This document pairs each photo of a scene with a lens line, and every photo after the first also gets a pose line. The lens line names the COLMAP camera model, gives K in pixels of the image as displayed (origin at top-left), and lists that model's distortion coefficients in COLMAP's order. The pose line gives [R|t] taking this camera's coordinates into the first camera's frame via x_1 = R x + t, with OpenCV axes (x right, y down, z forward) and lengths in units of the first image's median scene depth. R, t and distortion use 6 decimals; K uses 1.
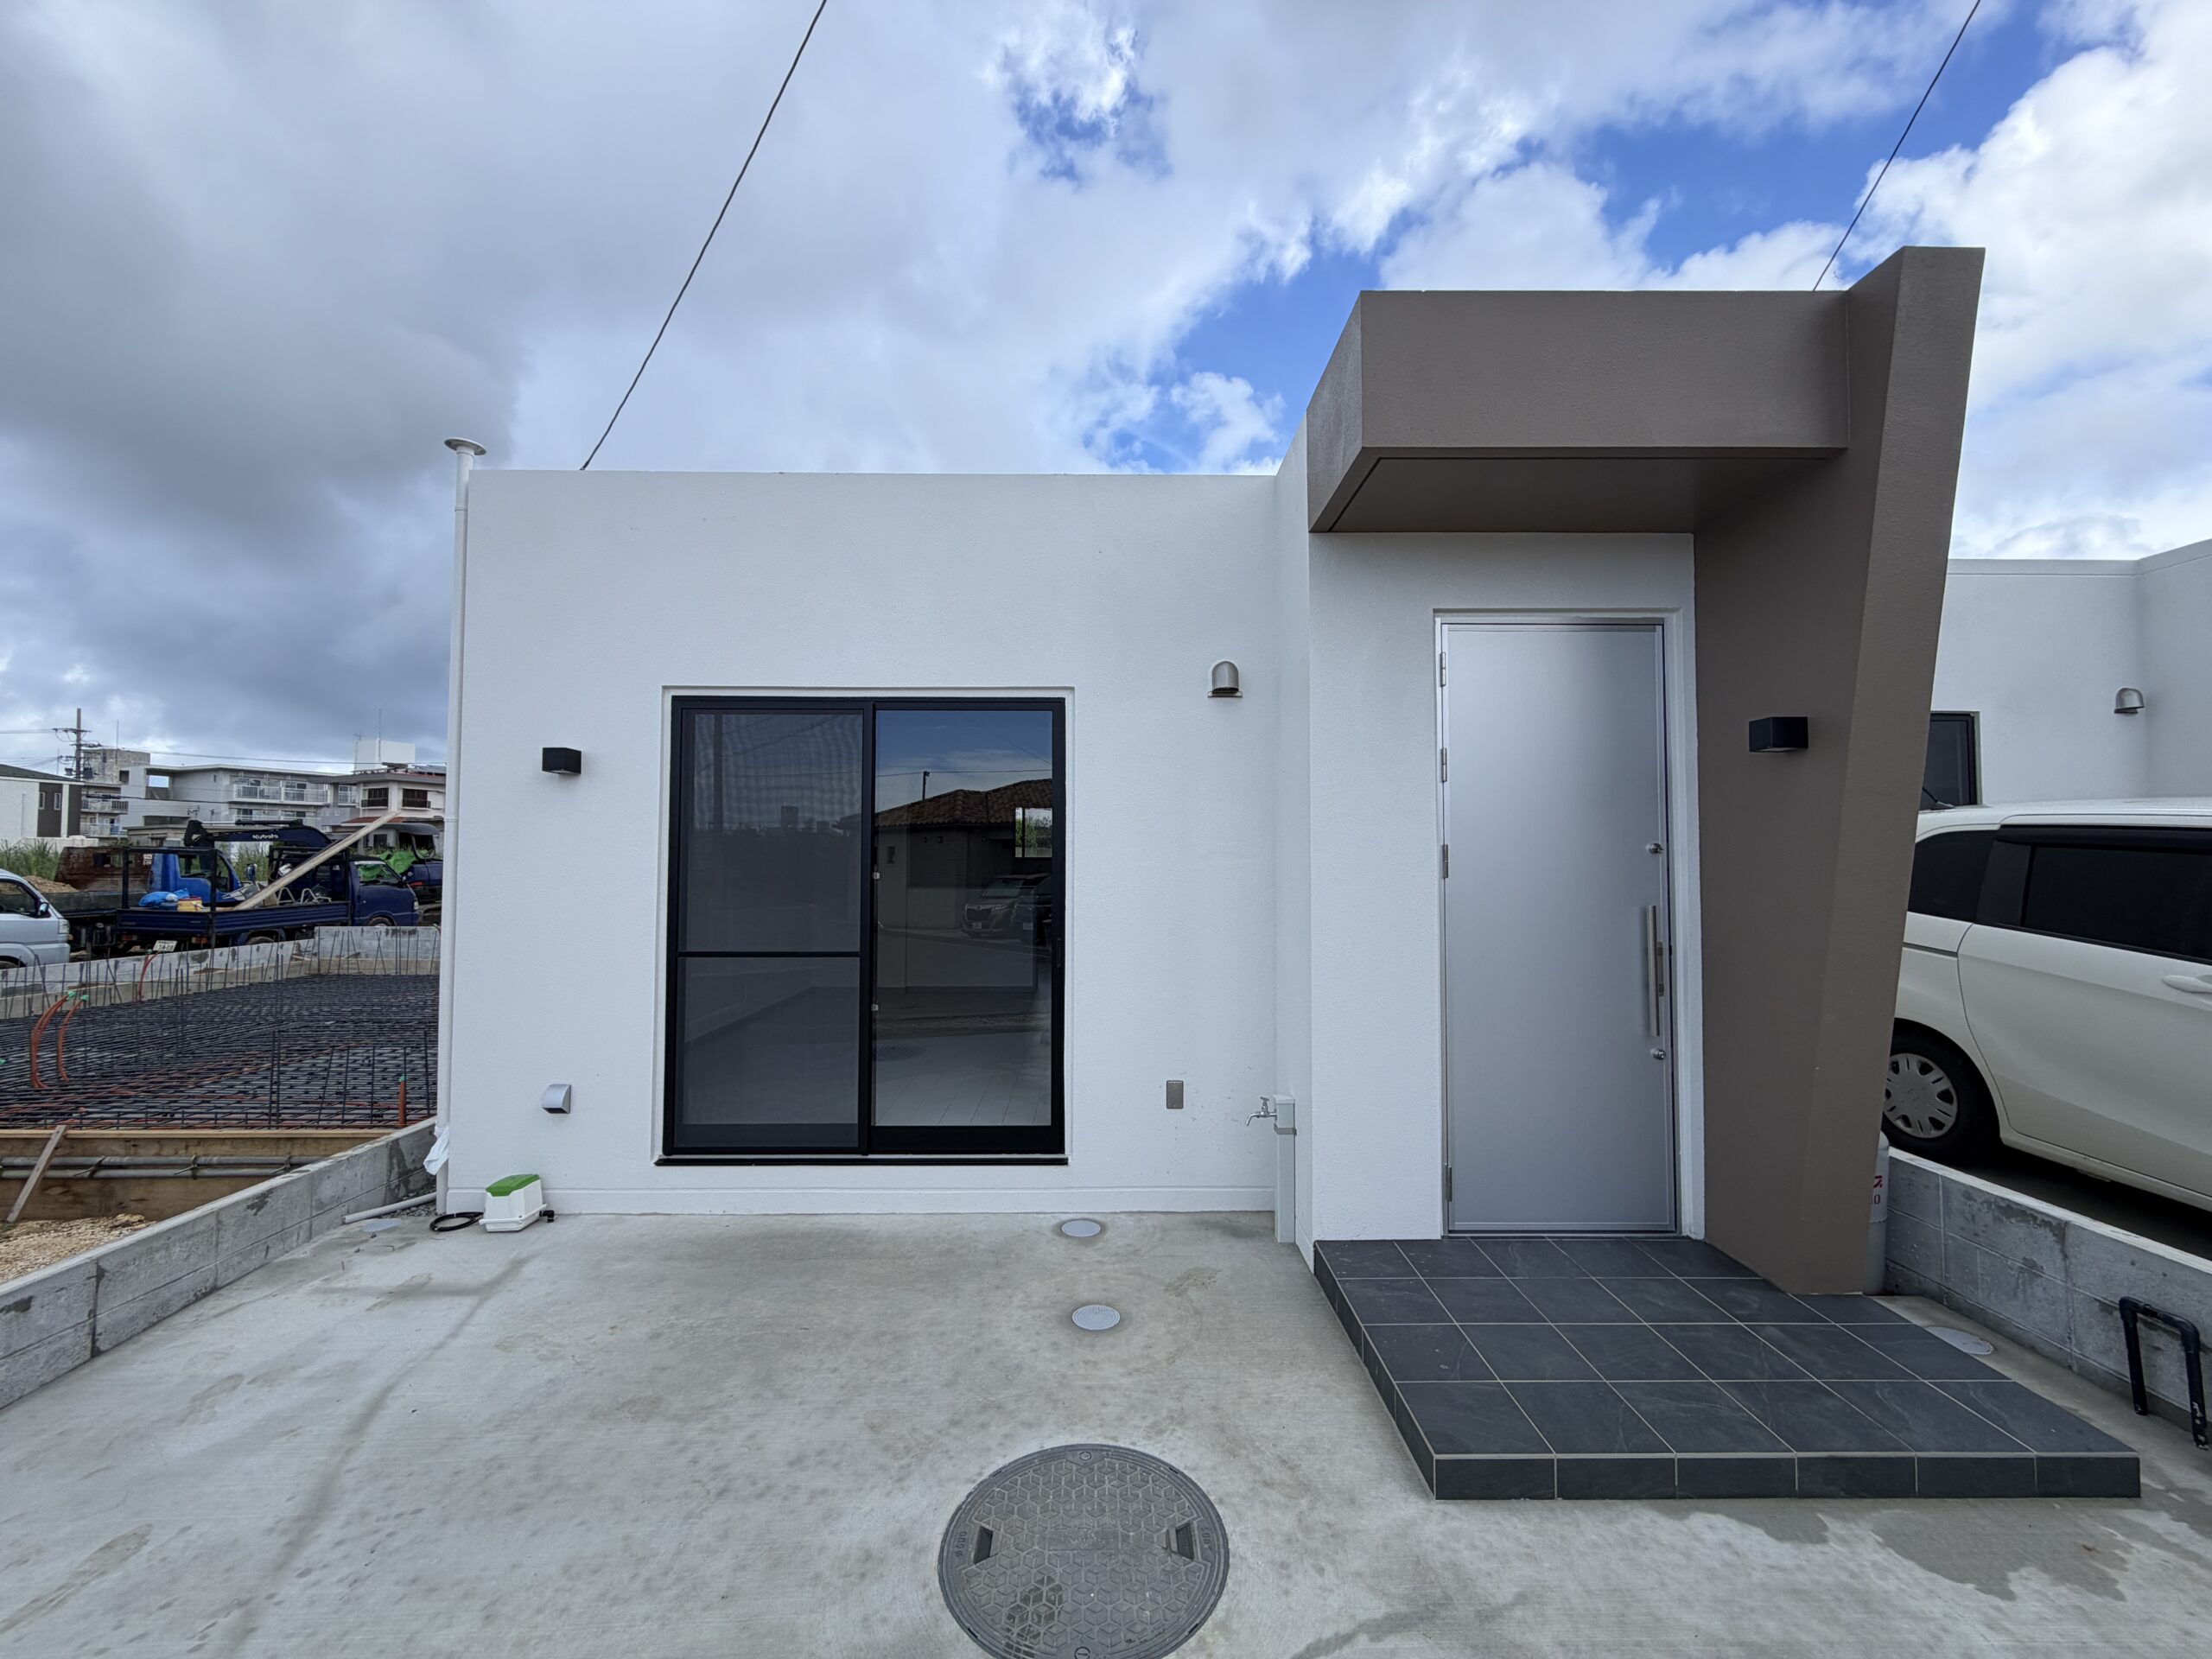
lens RADIAL K [[883.1, 0, 1104.7], [0, 883.1, 831.8], [0, 0, 1]] dist [0.000939, -0.000102]
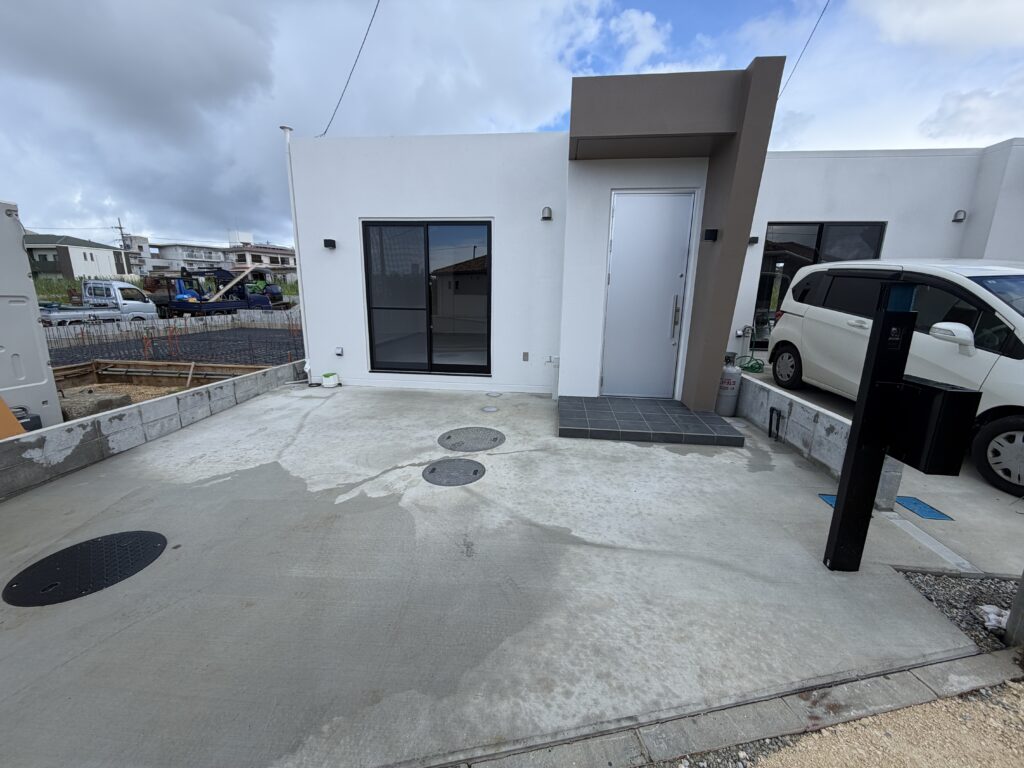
lens RADIAL K [[408.8, 0, 511.4], [0, 408.8, 385.1], [0, 0, 1]] dist [0.000939, -0.000102]
pose [[0.992787, 0.039537, -0.113188, 0.191729], [-0.009309, 0.966632, 0.255999, 0.024189], [0.119532, -0.253099, 0.960028, -0.407863]]
